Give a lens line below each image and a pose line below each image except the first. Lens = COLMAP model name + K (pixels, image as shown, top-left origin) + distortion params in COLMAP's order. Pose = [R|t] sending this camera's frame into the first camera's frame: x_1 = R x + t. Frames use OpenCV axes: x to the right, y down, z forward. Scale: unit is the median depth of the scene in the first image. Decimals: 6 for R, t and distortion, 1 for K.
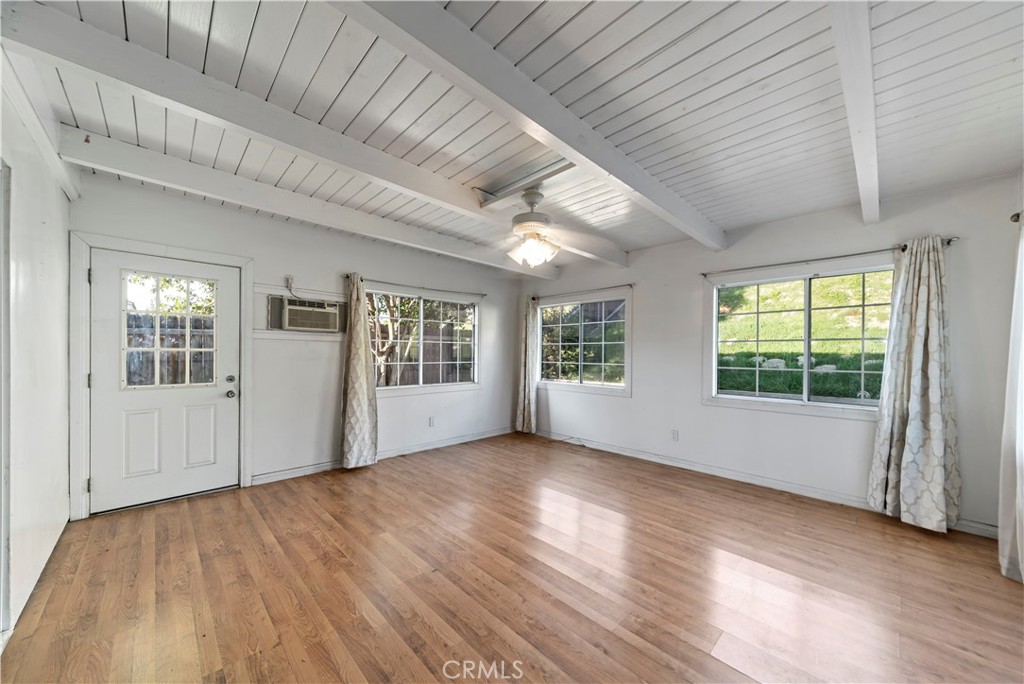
lens RADIAL K [[366.2, 0, 504.4], [0, 366.2, 346.5], [0, 0, 1]] dist [0.015732, -0.003841]
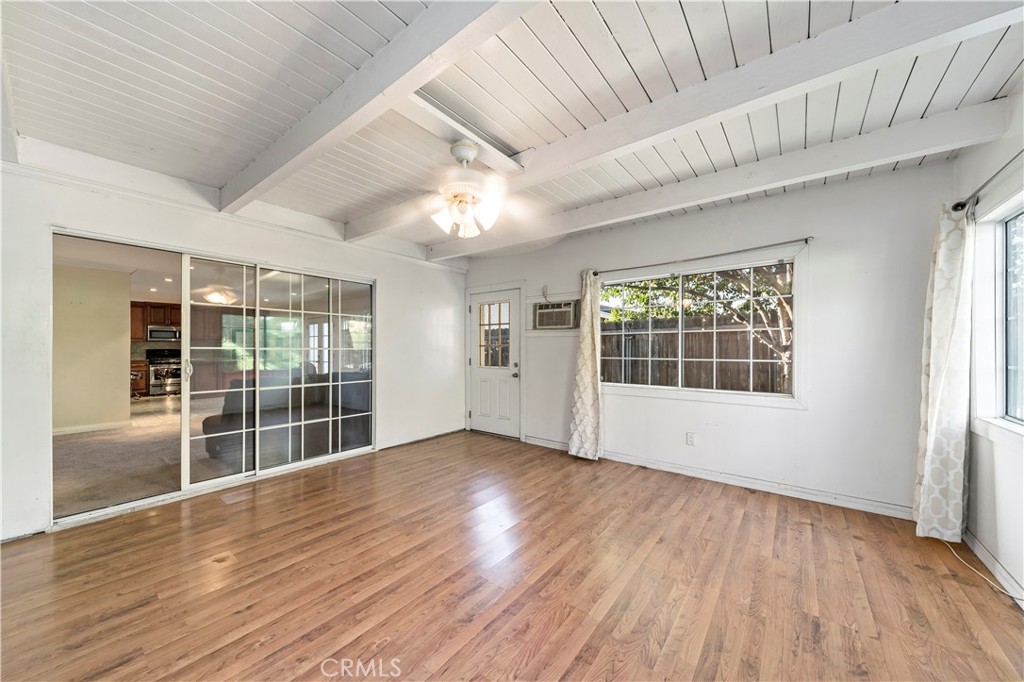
lens RADIAL K [[366.2, 0, 514.1], [0, 366.2, 343.8], [0, 0, 1]] dist [0.015732, -0.003841]
pose [[0.137950, -0.017843, -0.990278, 0.616585], [0.019960, 0.999685, -0.015232, 0.021320], [0.990238, -0.017665, 0.138263, 0.688462]]
